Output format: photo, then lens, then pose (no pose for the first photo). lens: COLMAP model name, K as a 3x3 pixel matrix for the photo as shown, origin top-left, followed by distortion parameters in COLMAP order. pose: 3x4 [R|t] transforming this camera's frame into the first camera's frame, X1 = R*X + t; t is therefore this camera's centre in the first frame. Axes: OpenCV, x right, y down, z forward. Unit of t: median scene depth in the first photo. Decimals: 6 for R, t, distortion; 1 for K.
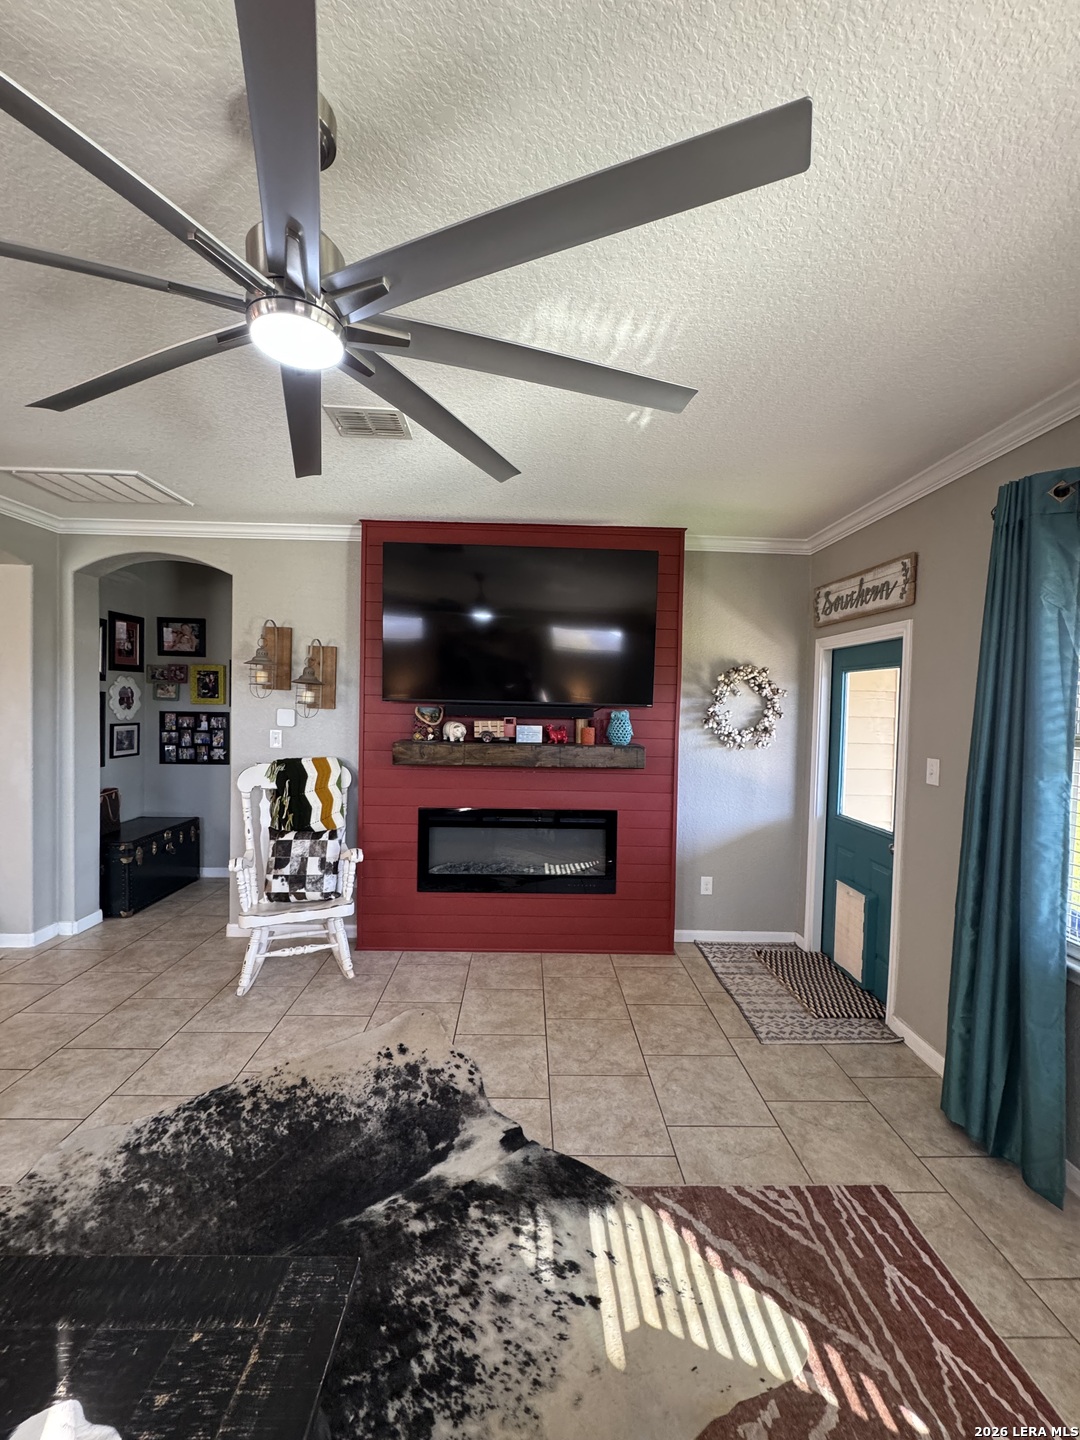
lens RADIAL K [[569.8, 0, 537.2], [0, 569.8, 719.2], [0, 0, 1]] dist [-0.002609, 0.000749]
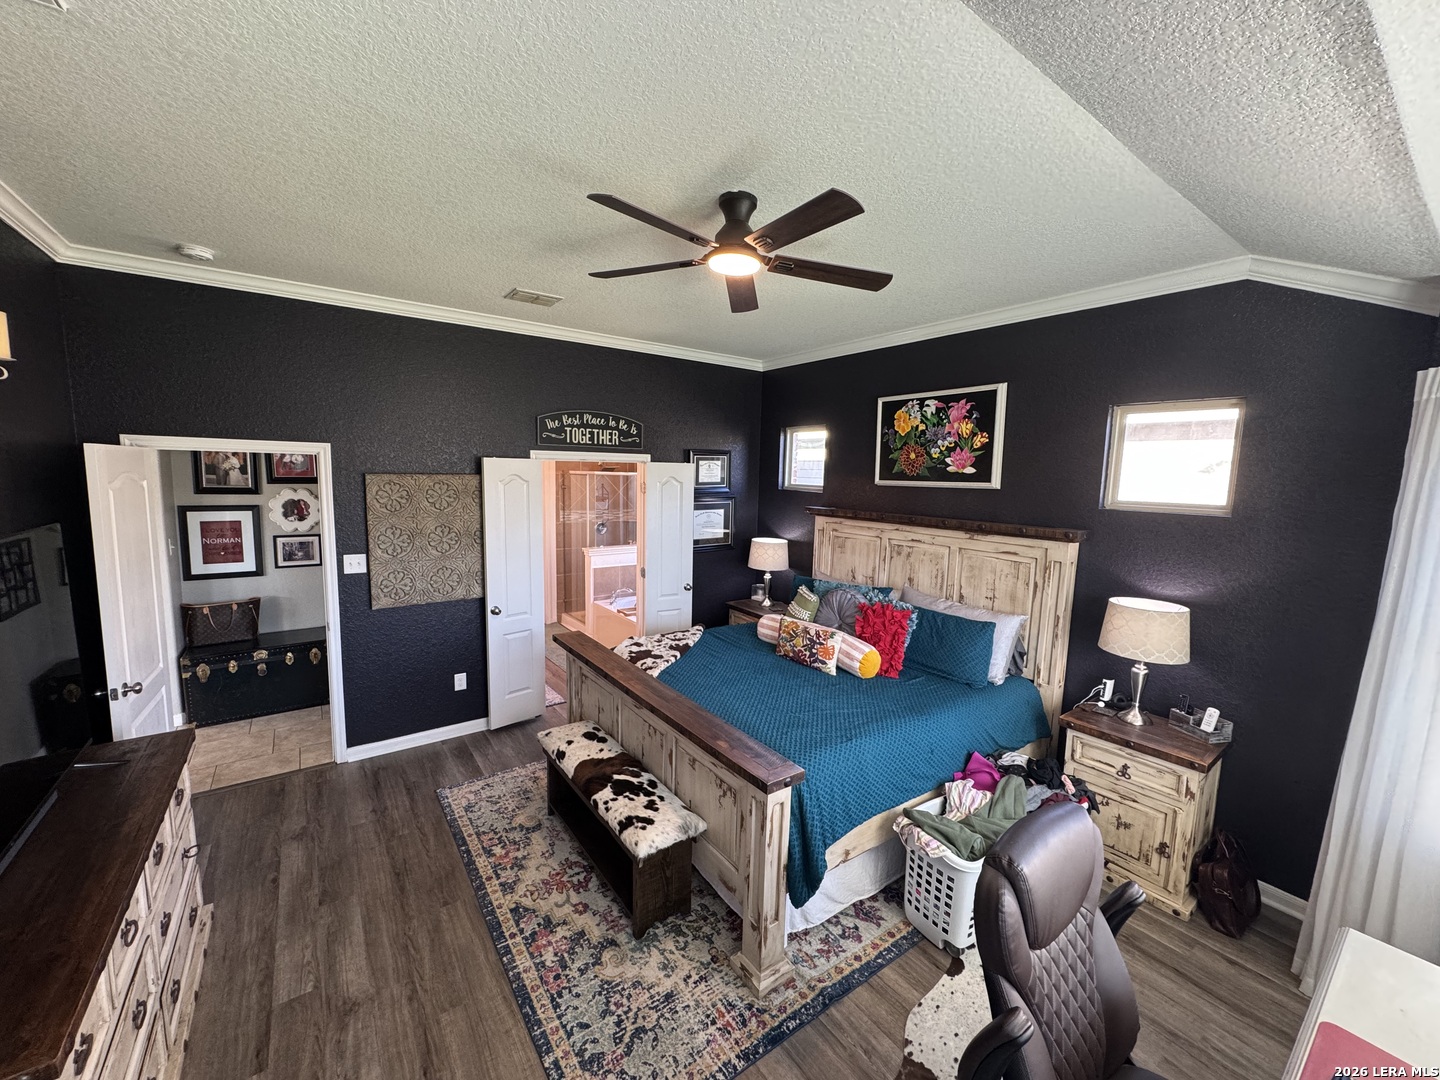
lens RADIAL K [[569.8, 0, 719.2], [0, 569.8, 545.8], [0, 0, 1]] dist [-0.002609, 0.000749]
pose [[0.563180, 0.096688, -0.820658, 0.743312], [-0.035747, 0.995052, 0.092703, -0.129494], [0.825561, -0.022872, 0.563850, 1.431402]]
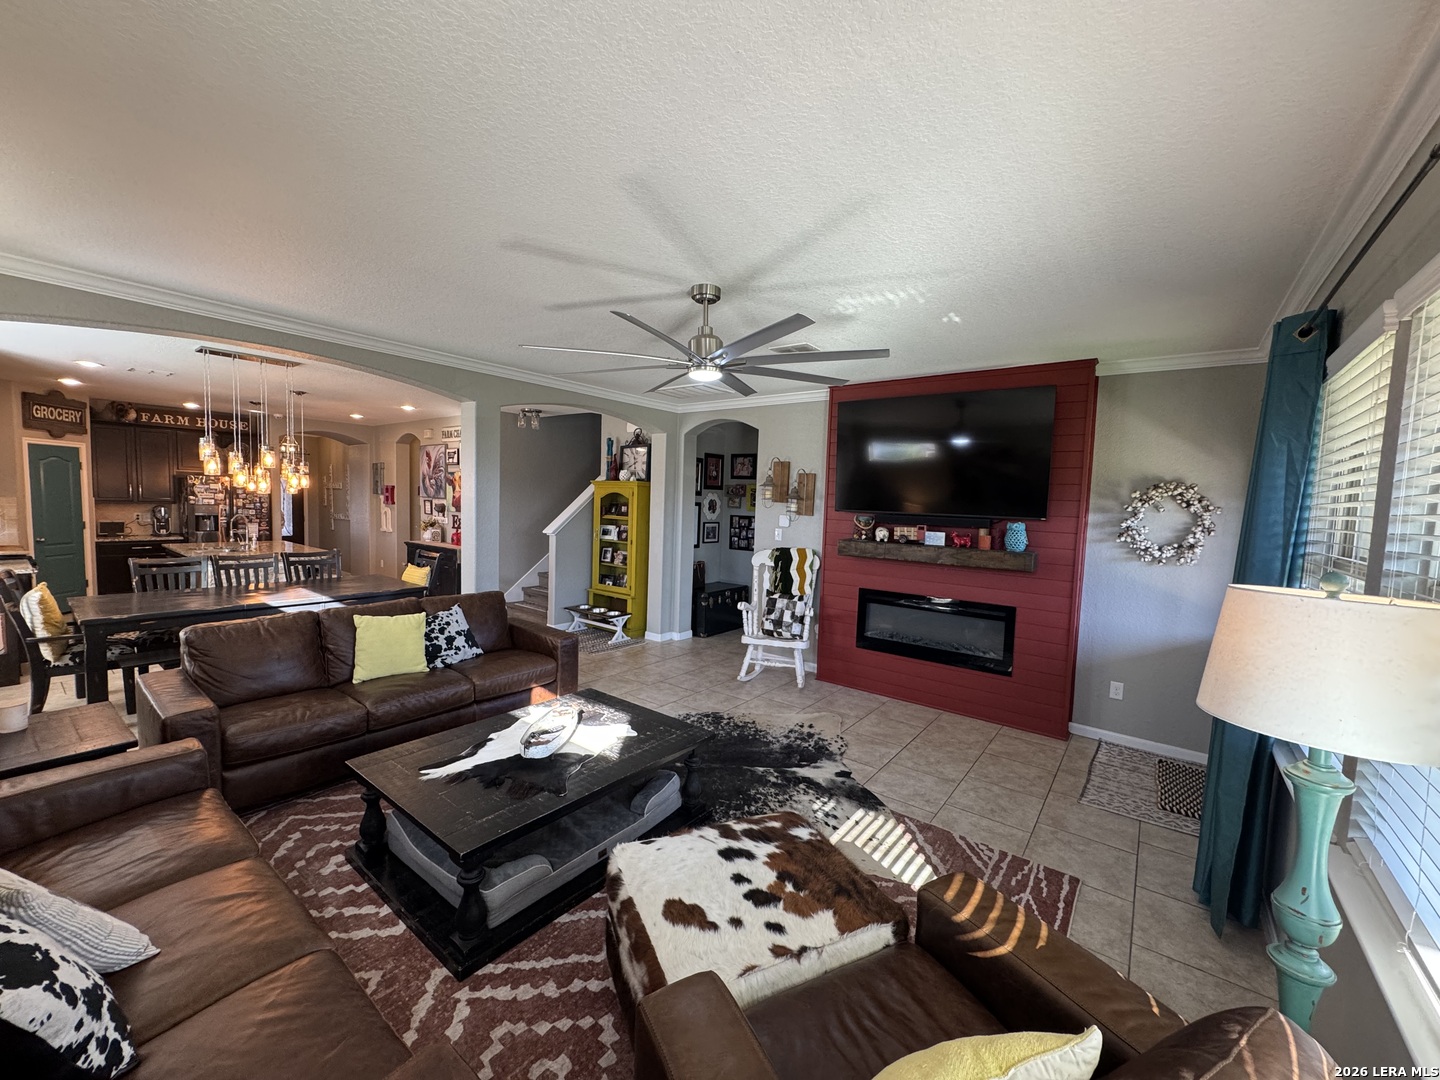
lens RADIAL K [[569.8, 0, 717.1], [0, 569.8, 542.5], [0, 0, 1]] dist [-0.002609, 0.000749]
pose [[0.773445, 0.051795, -0.631744, 0.415274], [-0.034567, 0.998619, 0.039553, 0.000942], [0.632920, -0.008754, 0.774168, -0.316580]]
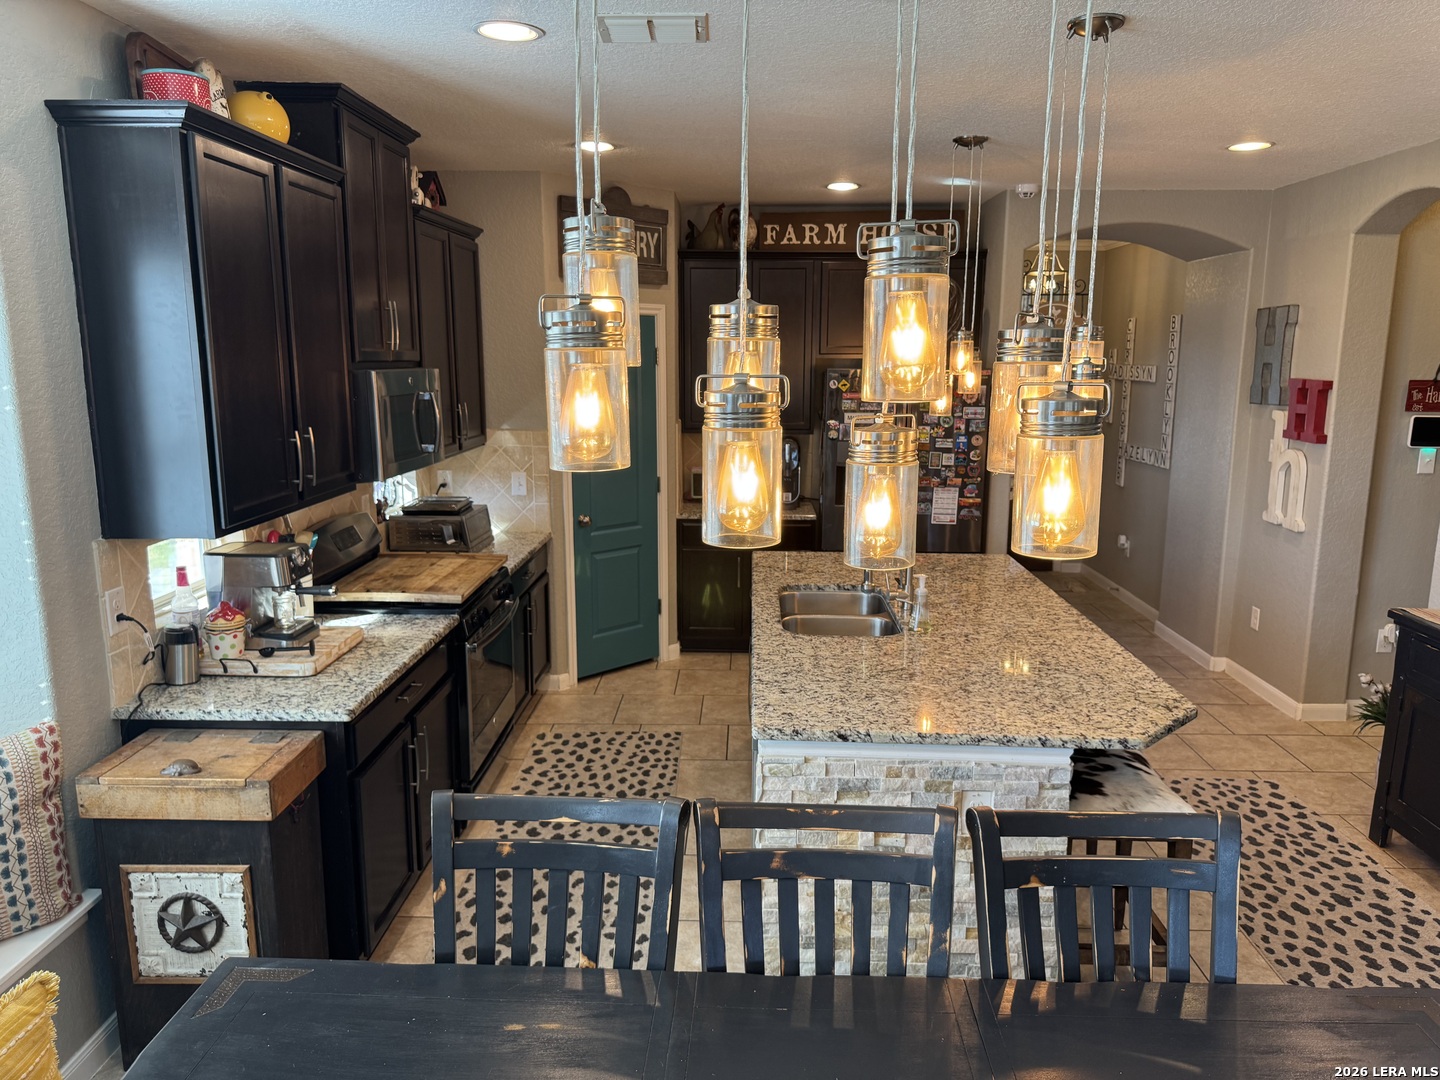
lens RADIAL K [[1020.2, 0, 720.8], [0, 1020.2, 537.3], [0, 0, 1]] dist [0.025885, -0.033669]
pose [[-0.054775, 0.162920, -0.985118, -0.928289], [-0.033420, 0.985747, 0.164882, -0.097029], [0.997939, 0.041954, -0.048549, 0.012048]]
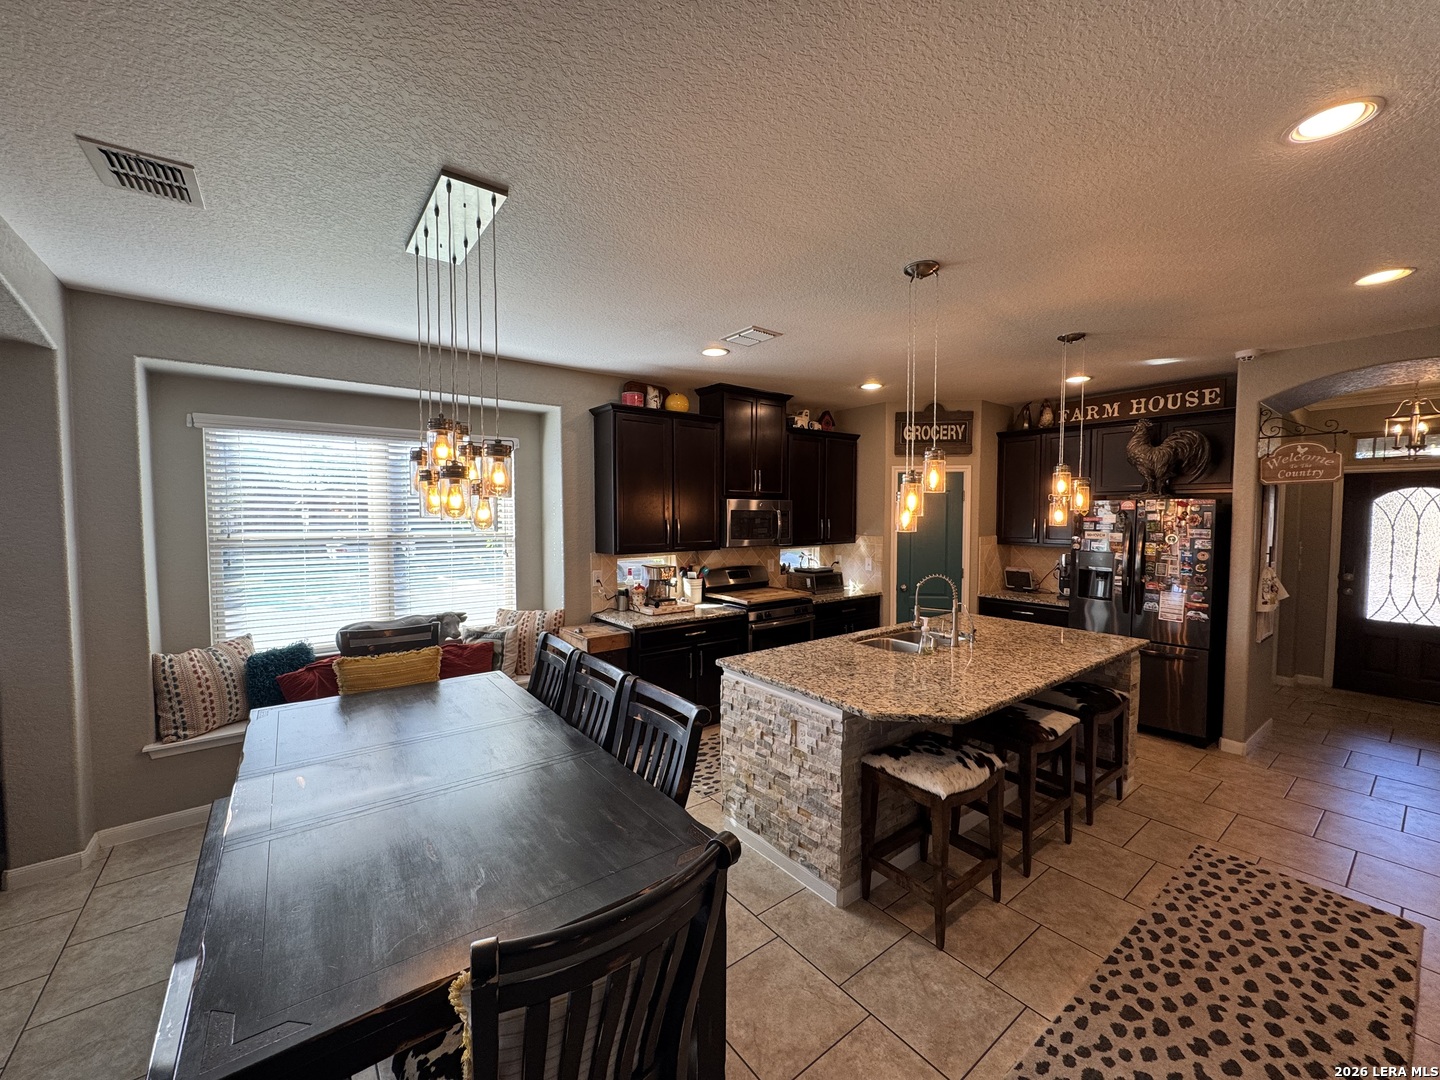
lens RADIAL K [[569.8, 0, 718.6], [0, 569.8, 538.7], [0, 0, 1]] dist [-0.002609, 0.000749]
pose [[-0.809527, 0.008756, -0.587017, -1.149744], [-0.030964, 0.997860, 0.057584, -0.063288], [0.586265, 0.064792, -0.807524, 0.680253]]
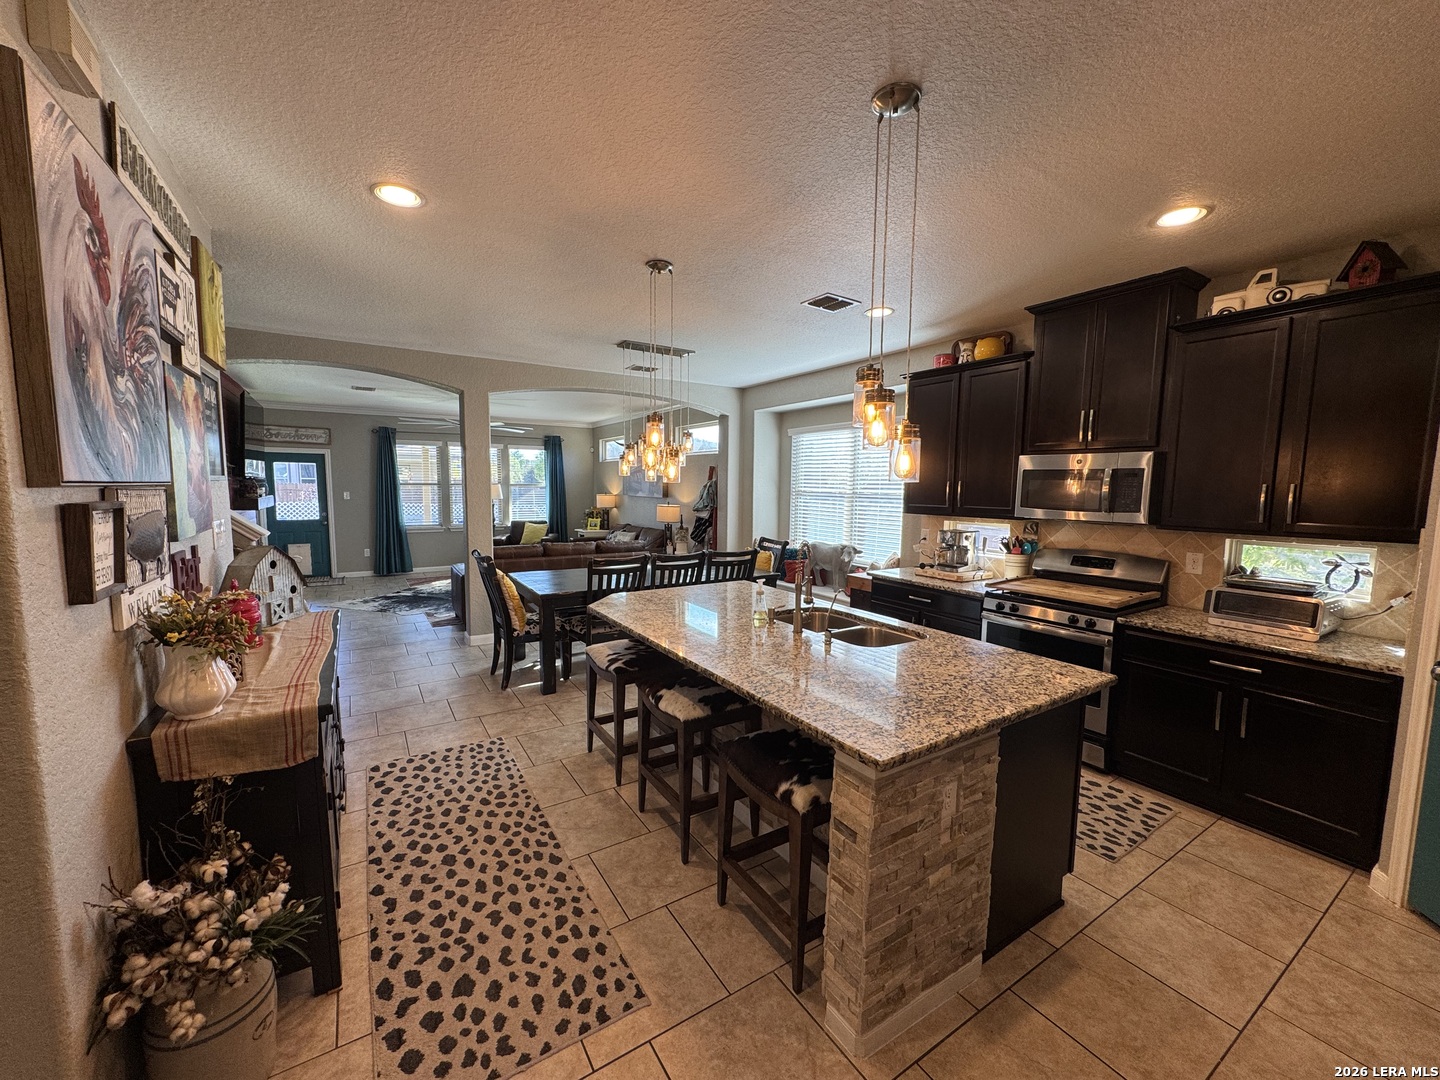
lens RADIAL K [[569.8, 0, 719.6], [0, 569.8, 541.1], [0, 0, 1]] dist [-0.002609, 0.000749]
pose [[-0.515008, -0.110796, 0.849995, -2.579009], [0.002178, 0.991439, 0.130553, -0.061694], [-0.857183, 0.069087, -0.510357, 0.625830]]
